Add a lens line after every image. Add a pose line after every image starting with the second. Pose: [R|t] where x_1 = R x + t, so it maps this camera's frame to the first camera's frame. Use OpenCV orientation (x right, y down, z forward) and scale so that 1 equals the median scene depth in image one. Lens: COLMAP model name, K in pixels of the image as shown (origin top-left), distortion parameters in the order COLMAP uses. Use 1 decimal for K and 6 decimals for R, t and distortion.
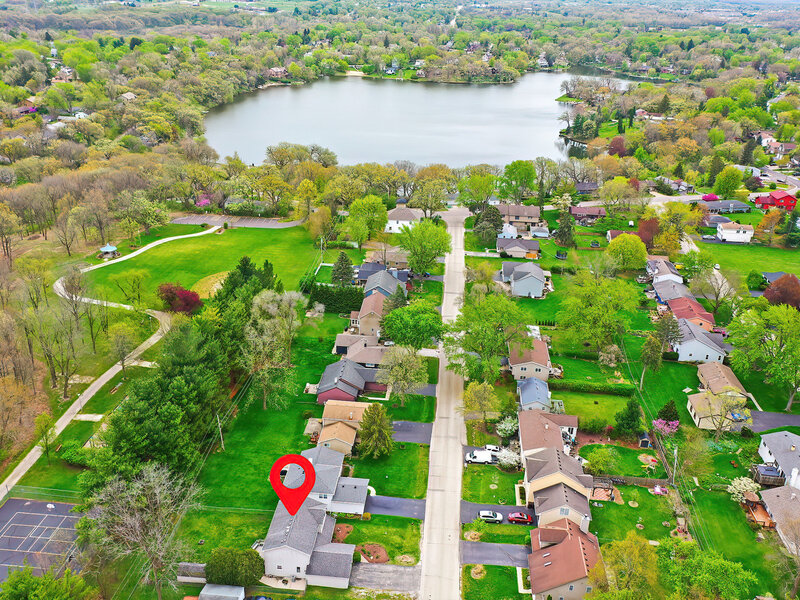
lens RADIAL K [[714.7, 0, 401.9], [0, 714.7, 300.0], [0, 0, 1]] dist [0.016742, 0.009847]
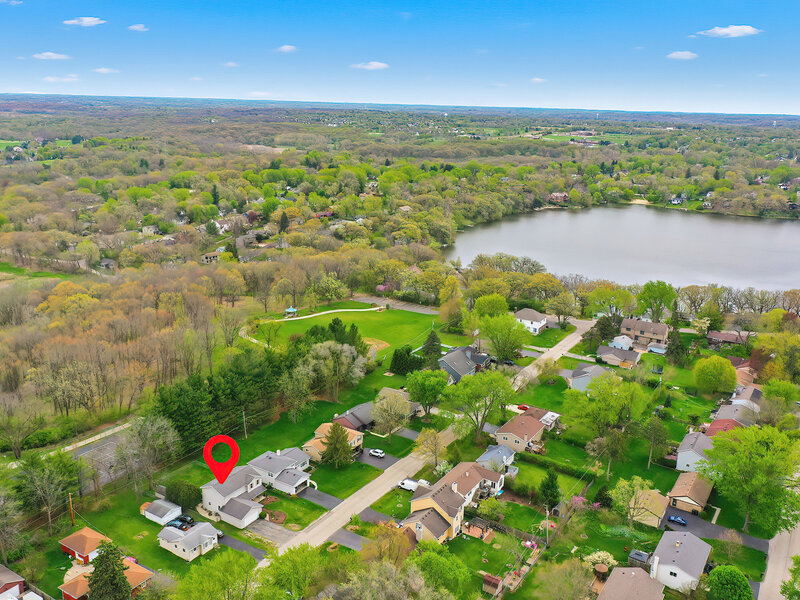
lens RADIAL K [[714.7, 0, 401.9], [0, 714.7, 300.0], [0, 0, 1]] dist [0.016742, 0.009847]
pose [[0.887156, 0.109913, -0.448190, 0.351052], [-0.183366, 0.975219, -0.123797, 0.035547], [0.423476, 0.192010, 0.885325, -0.090066]]
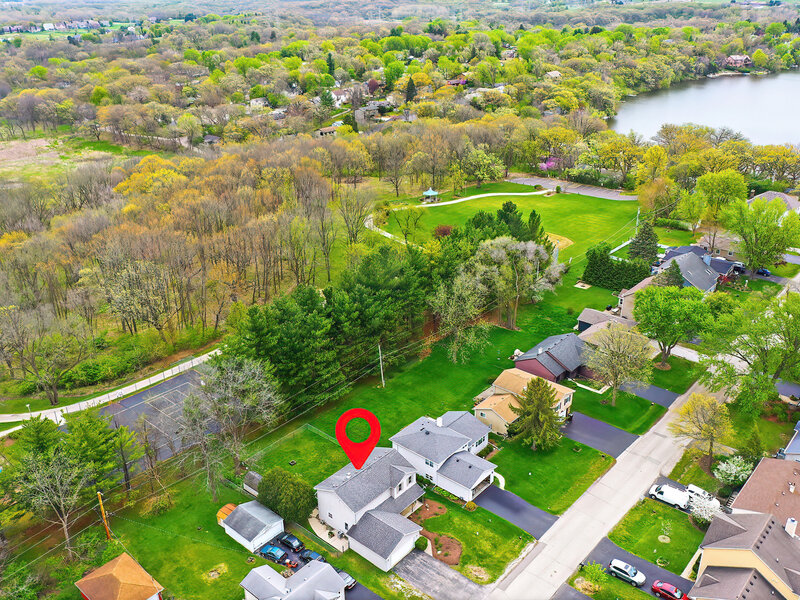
lens RADIAL K [[714.7, 0, 401.9], [0, 714.7, 300.0], [0, 0, 1]] dist [0.016742, 0.009847]
pose [[0.805335, 0.200224, -0.557984, 0.142650], [-0.205257, 0.977195, 0.054406, 0.027647], [0.556152, 0.070715, 0.828066, 0.148528]]
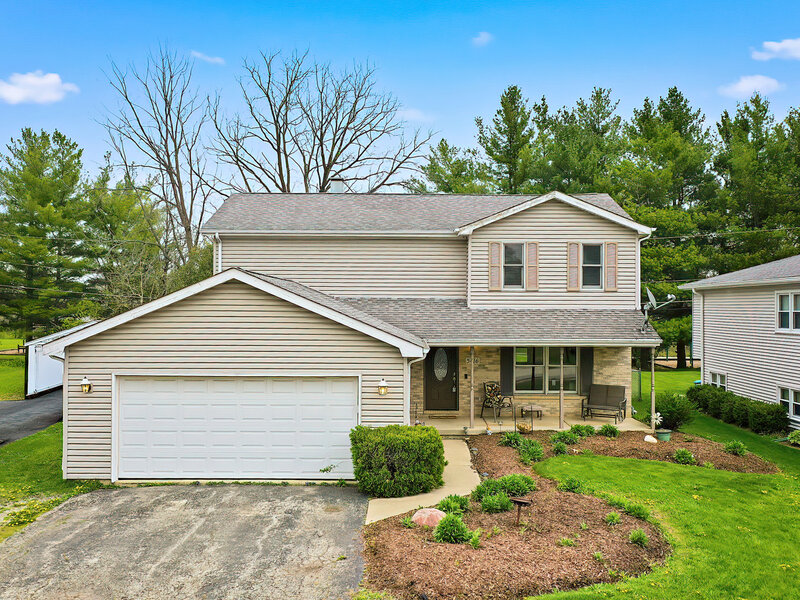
lens RADIAL K [[714.7, 0, 401.9], [0, 714.7, 300.0], [0, 0, 1]] dist [0.016742, 0.009847]
pose [[0.073633, -0.048278, -0.996116, 0.021385], [-0.414026, 0.907205, -0.074573, 0.161614], [0.907282, 0.417909, 0.046812, 0.461488]]
